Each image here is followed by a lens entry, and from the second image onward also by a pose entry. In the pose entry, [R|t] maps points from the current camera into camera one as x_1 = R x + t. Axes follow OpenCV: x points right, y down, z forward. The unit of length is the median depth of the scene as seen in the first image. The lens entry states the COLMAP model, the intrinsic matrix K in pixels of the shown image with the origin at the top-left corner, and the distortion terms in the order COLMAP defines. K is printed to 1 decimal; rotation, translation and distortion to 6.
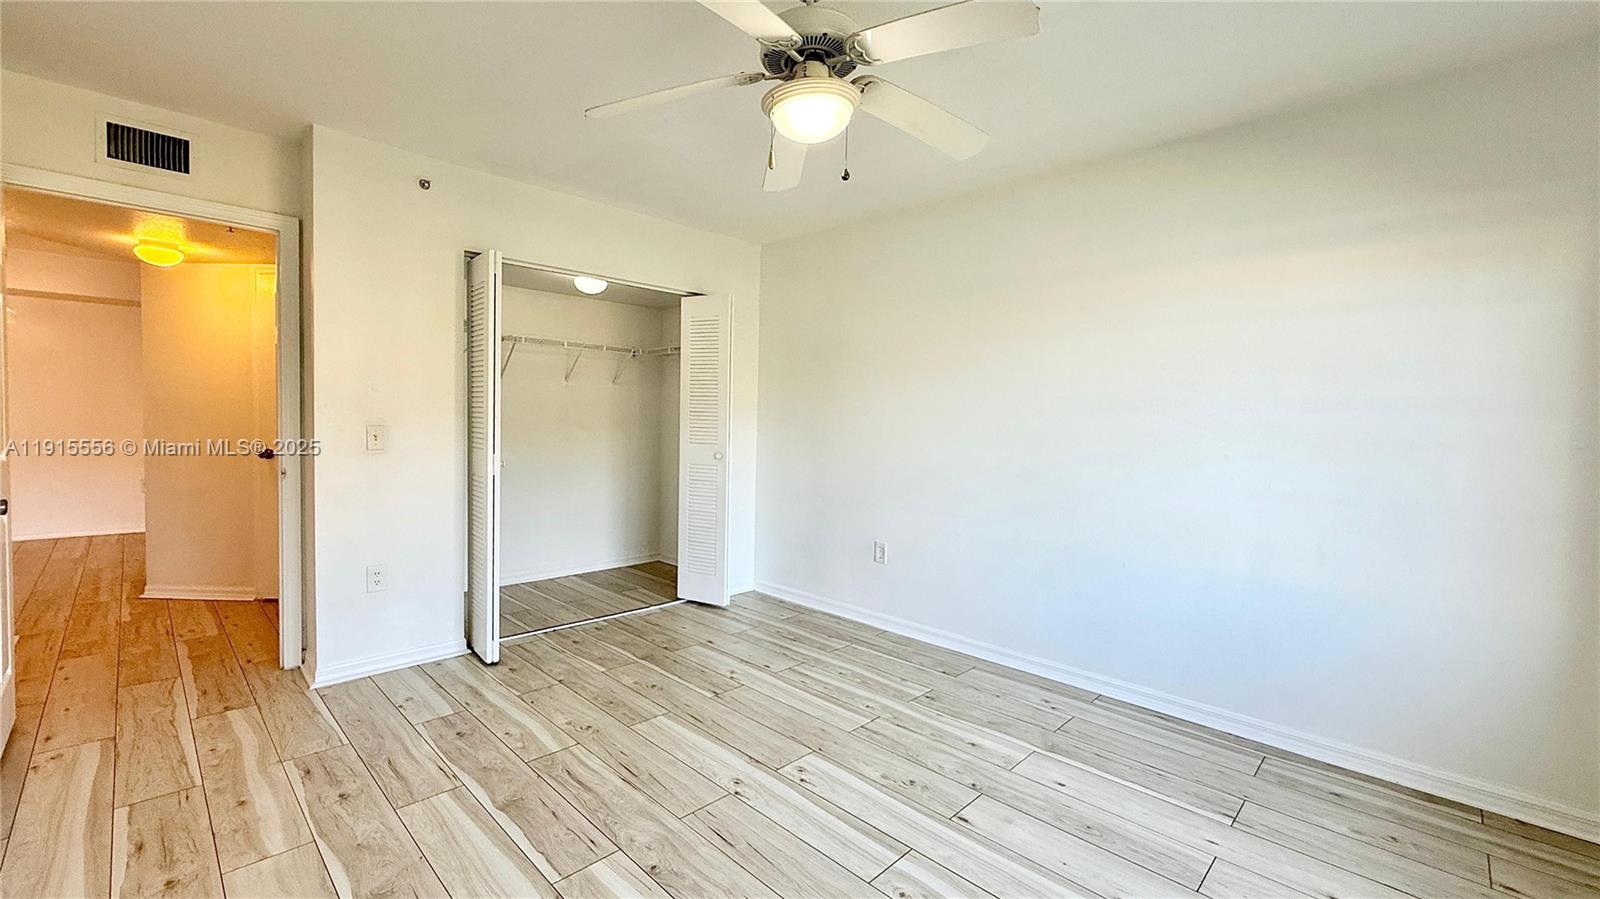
lens RADIAL K [[638.8, 0, 787.2], [0, 638.8, 446.7], [0, 0, 1]] dist [0.003169, -0.000154]
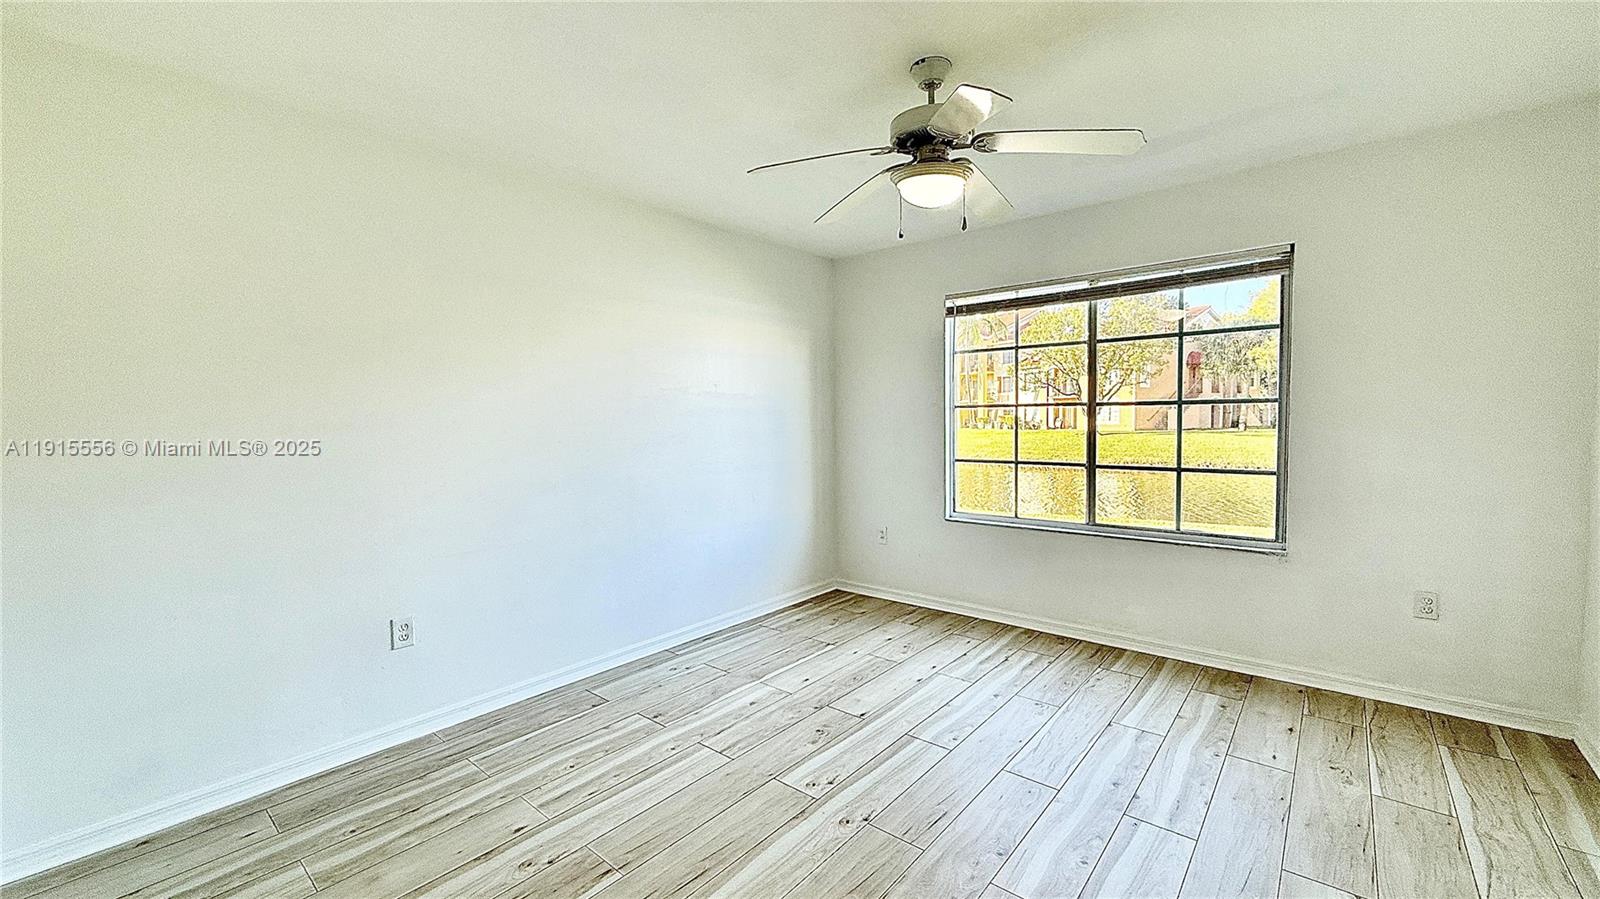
lens RADIAL K [[638.8, 0, 795.0], [0, 638.8, 441.6], [0, 0, 1]] dist [0.003169, -0.000154]
pose [[-0.074061, -0.055428, 0.995712, -0.805981], [0.055426, 0.996682, 0.059605, -0.075395], [-0.995712, 0.059602, -0.070743, 0.914639]]
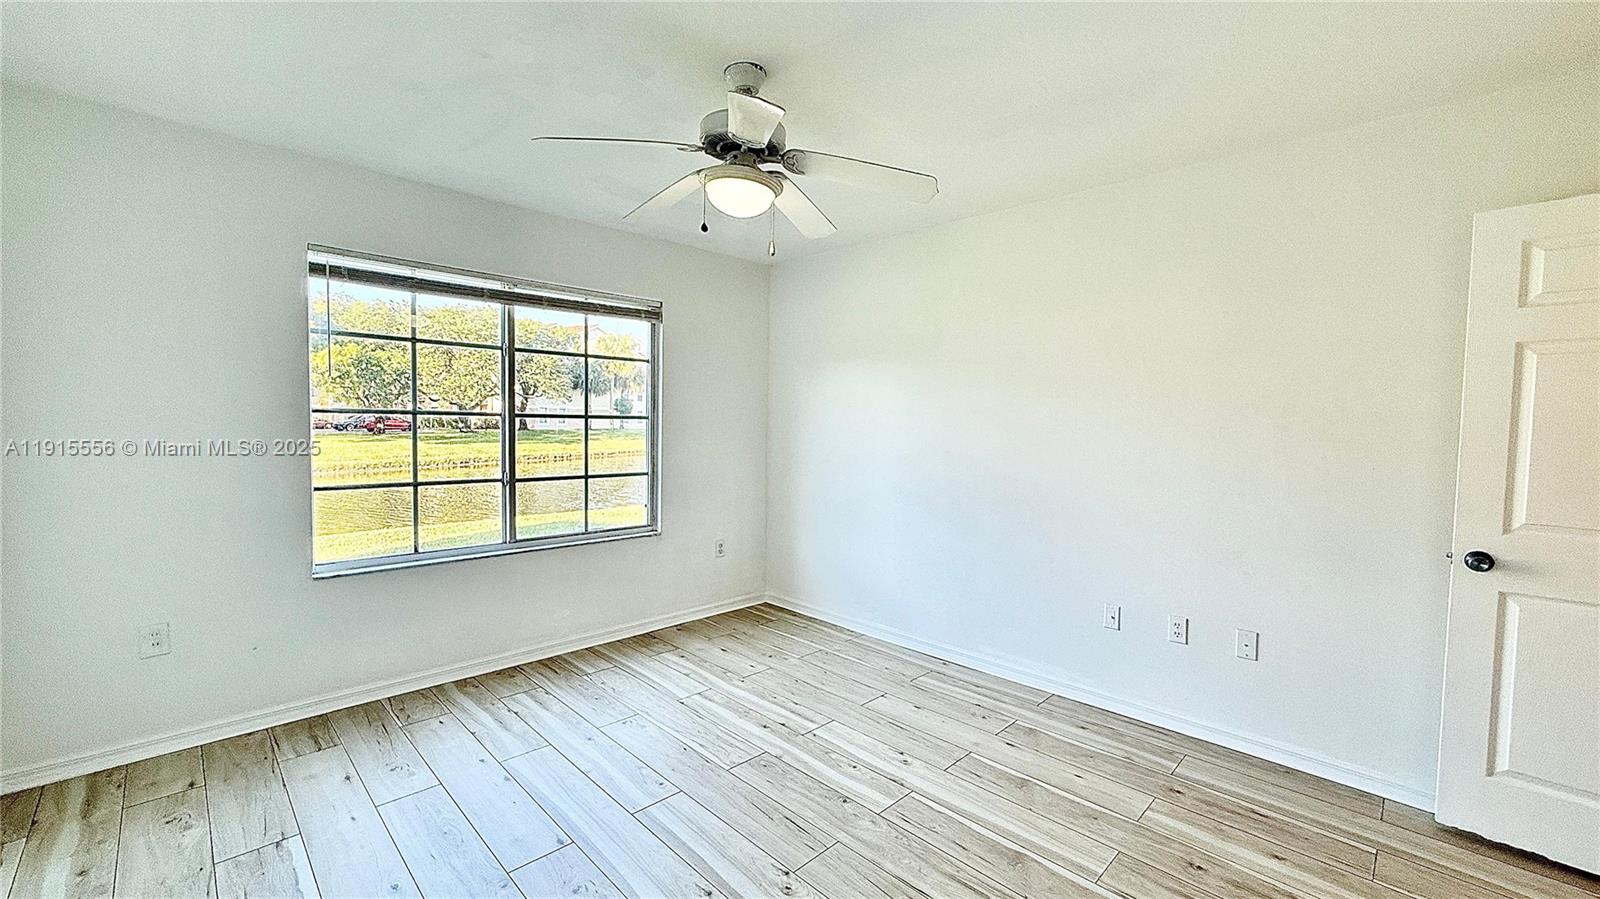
lens RADIAL K [[638.8, 0, 798.0], [0, 638.8, 445.5], [0, 0, 1]] dist [0.003169, -0.000154]
pose [[-0.999256, -0.038561, 0.001008, -0.058243], [-0.038345, 0.995816, 0.082952, -0.107105], [-0.004203, 0.082852, -0.996553, 1.481229]]
